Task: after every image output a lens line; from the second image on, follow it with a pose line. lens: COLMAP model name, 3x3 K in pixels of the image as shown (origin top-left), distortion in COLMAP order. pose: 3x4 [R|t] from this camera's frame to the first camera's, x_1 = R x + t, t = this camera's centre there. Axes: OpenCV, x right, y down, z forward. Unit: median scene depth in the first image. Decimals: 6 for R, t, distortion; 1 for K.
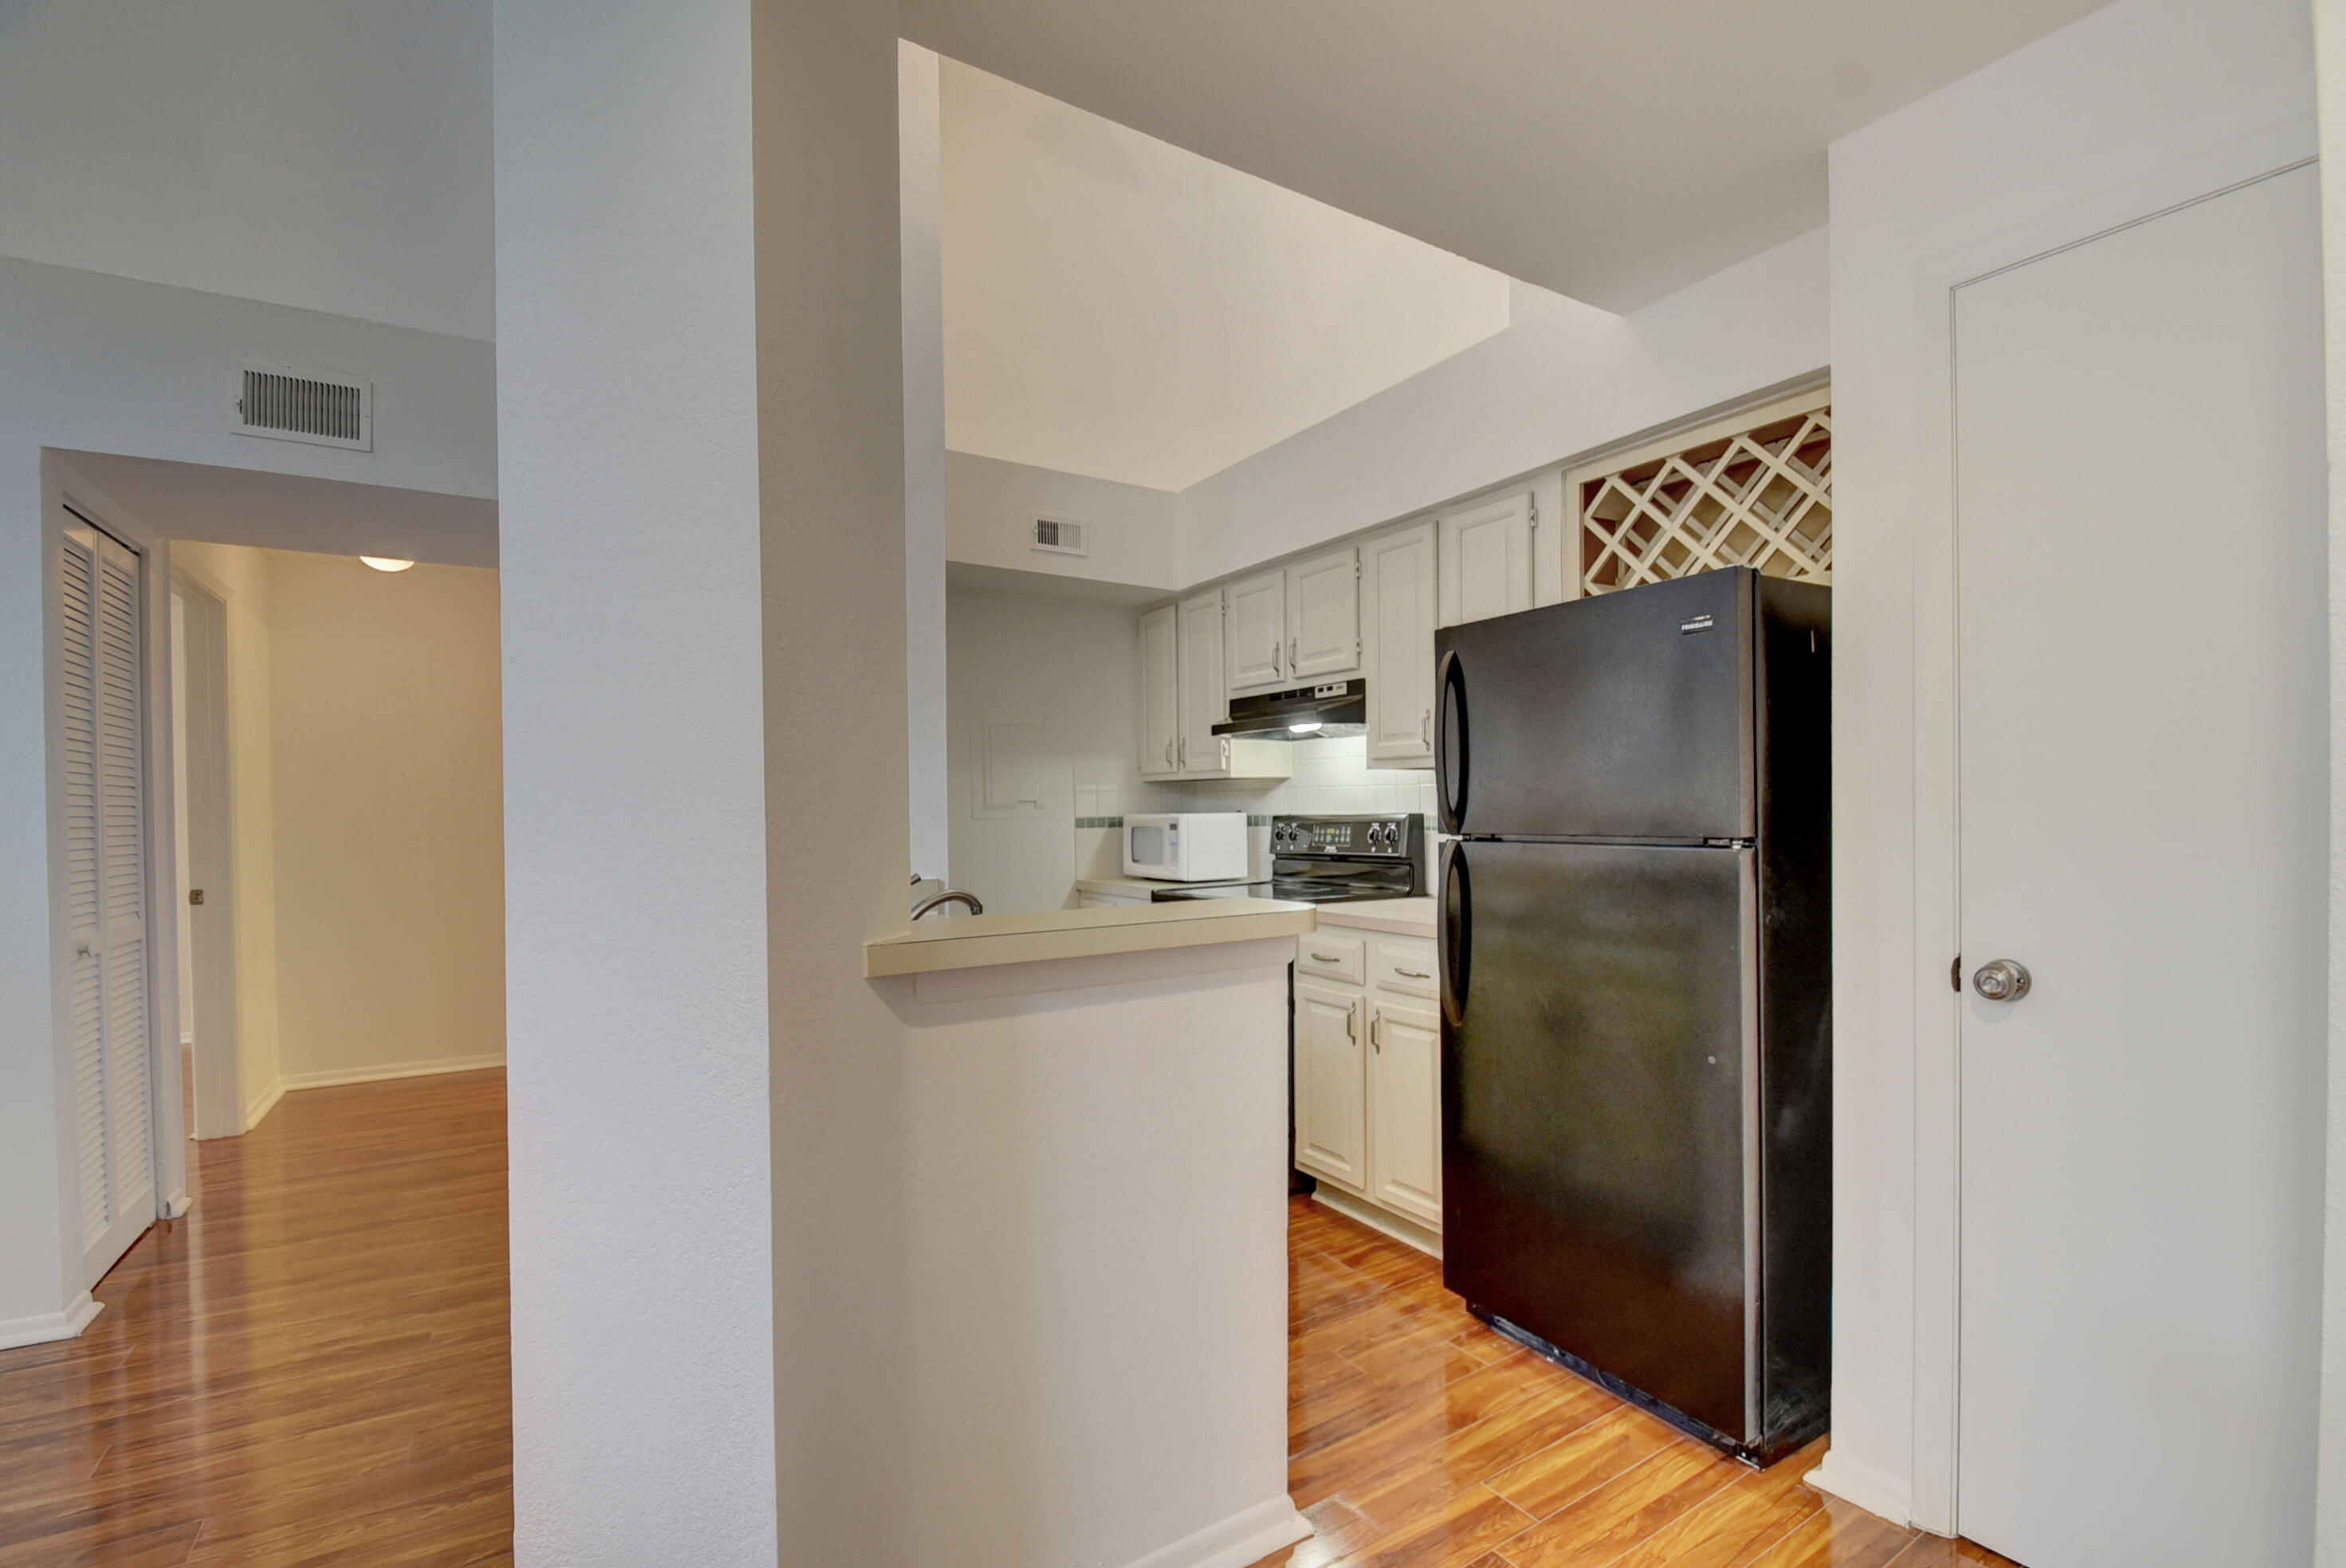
lens RADIAL K [[1031.5, 0, 1175.1], [0, 1031.5, 820.8], [0, 0, 1]] dist [0.006376, -0.011866]
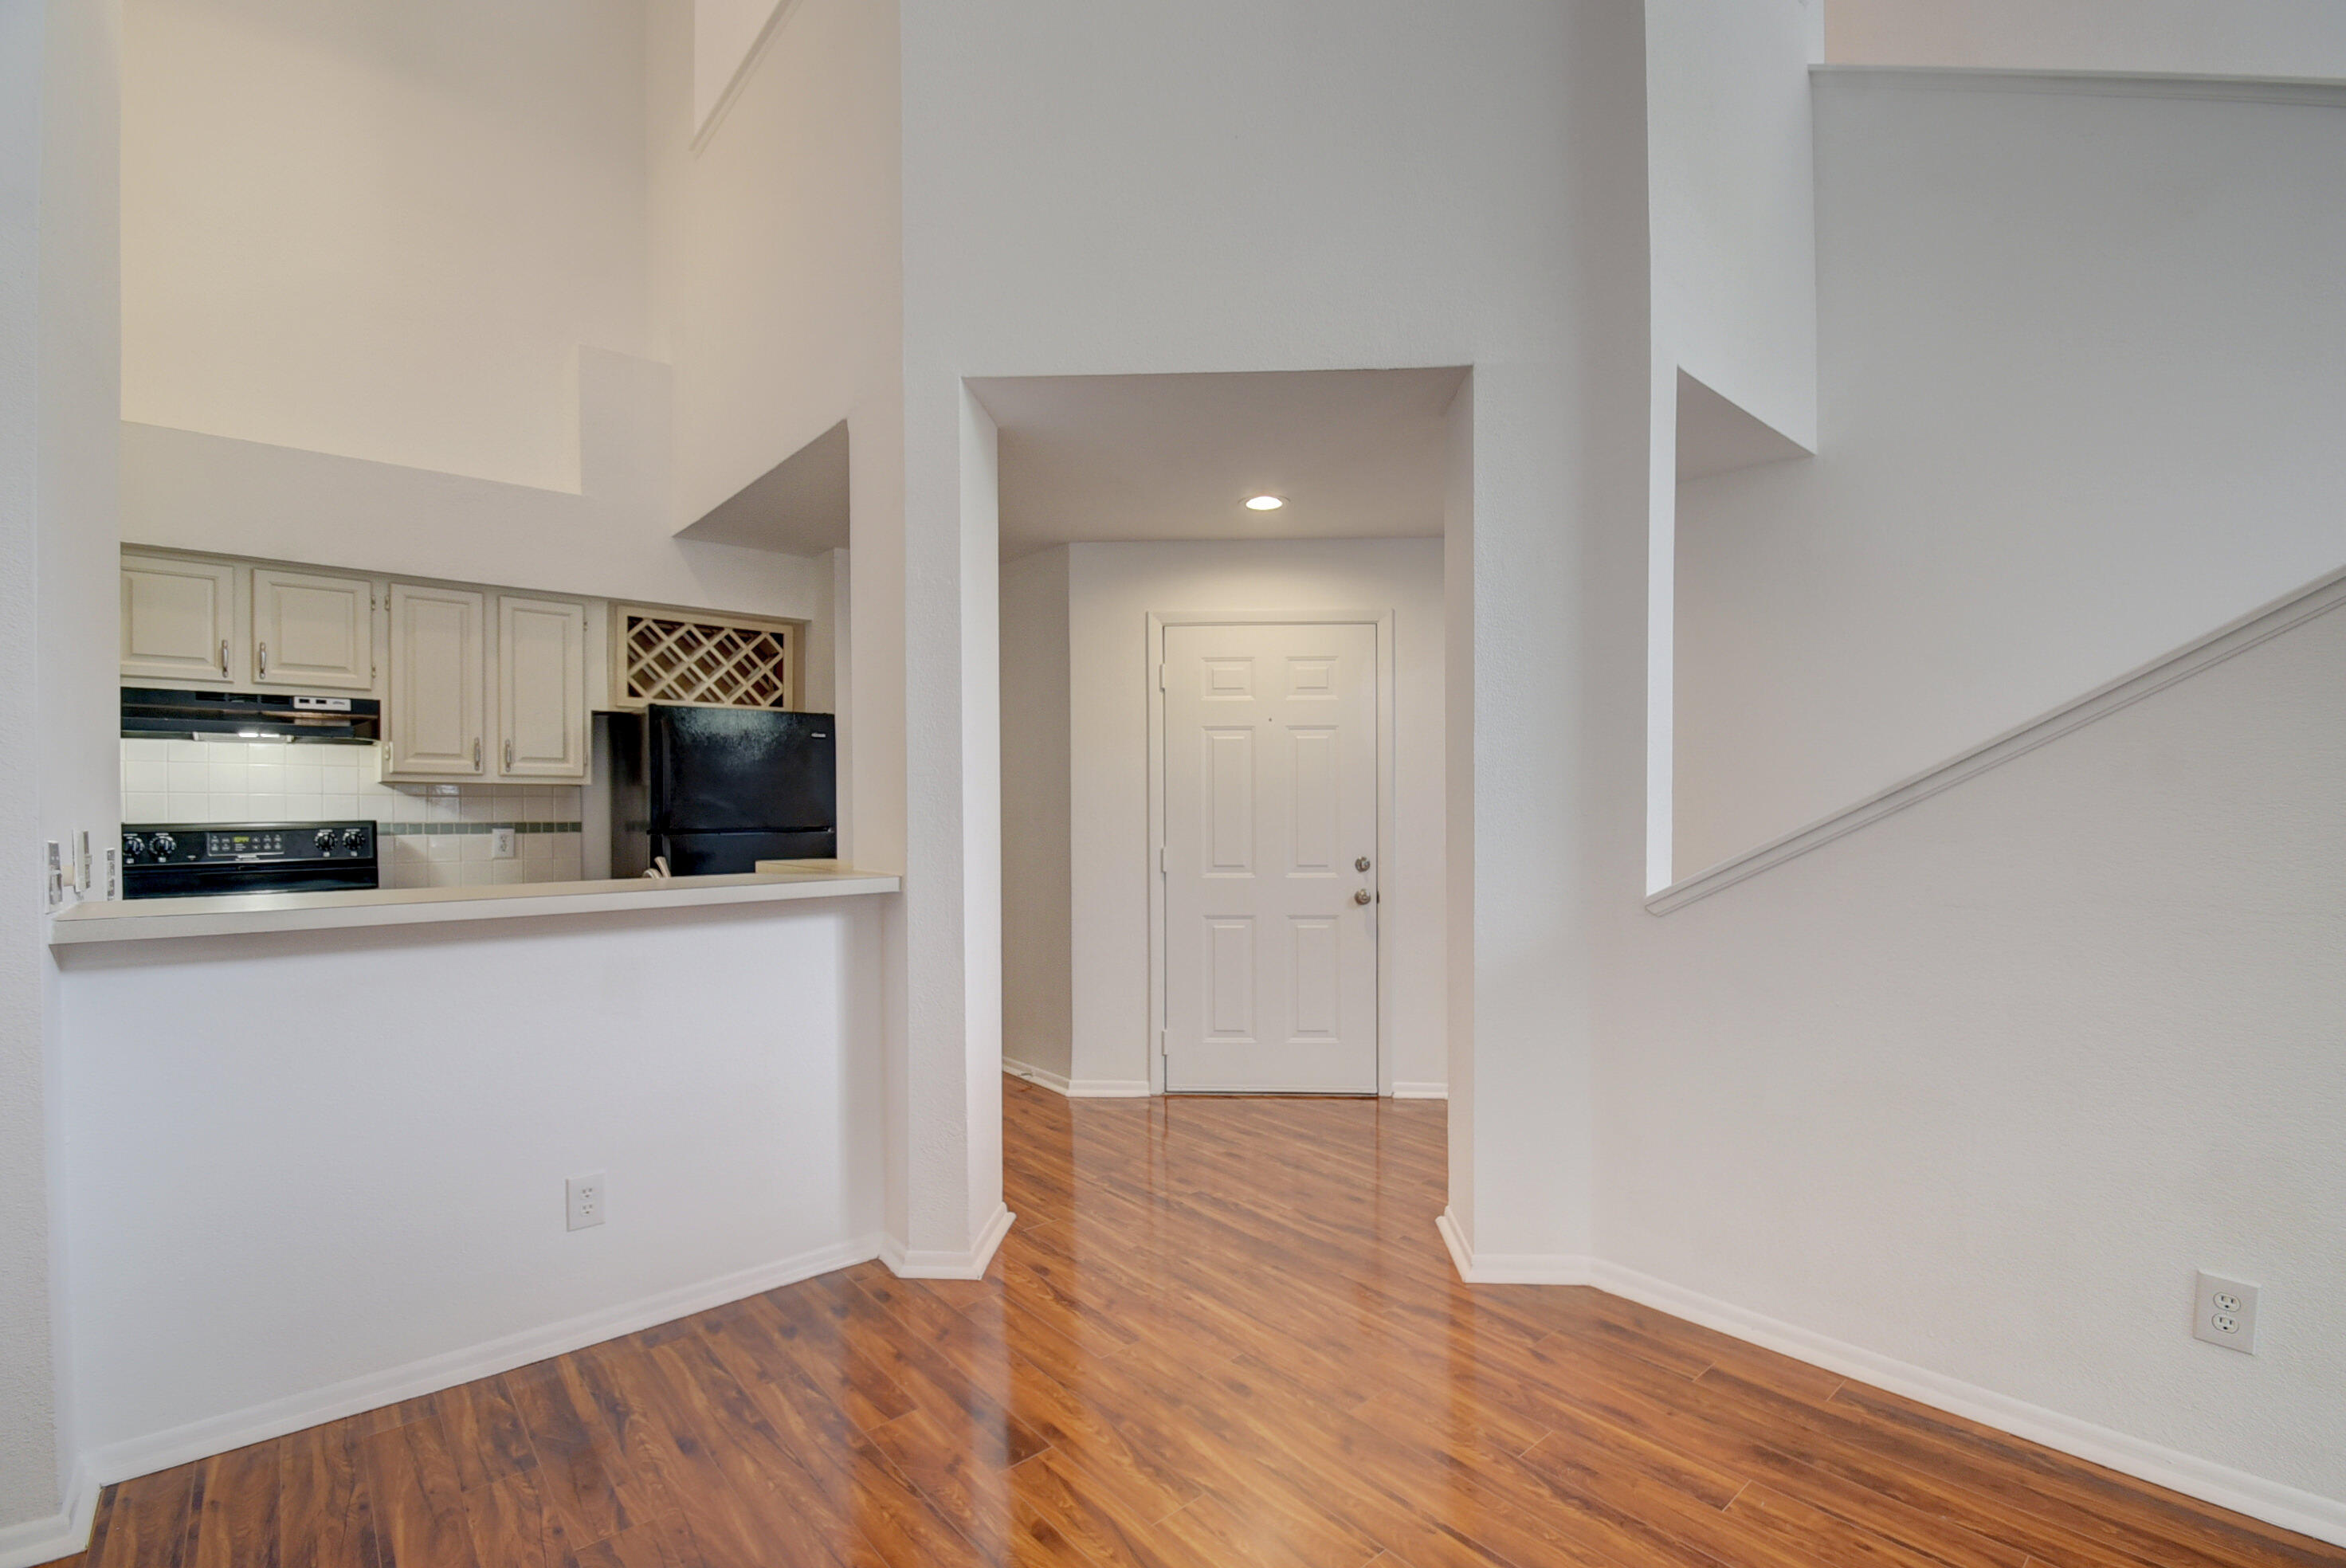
lens RADIAL K [[1031.5, 0, 1180.0], [0, 1031.5, 816.4], [0, 0, 1]] dist [0.006376, -0.011866]
pose [[-0.147979, 0.004445, 0.988980, -1.045238], [0.016807, 0.999857, -0.001979, 0.005901], [-0.988848, 0.016329, -0.148033, 0.297224]]
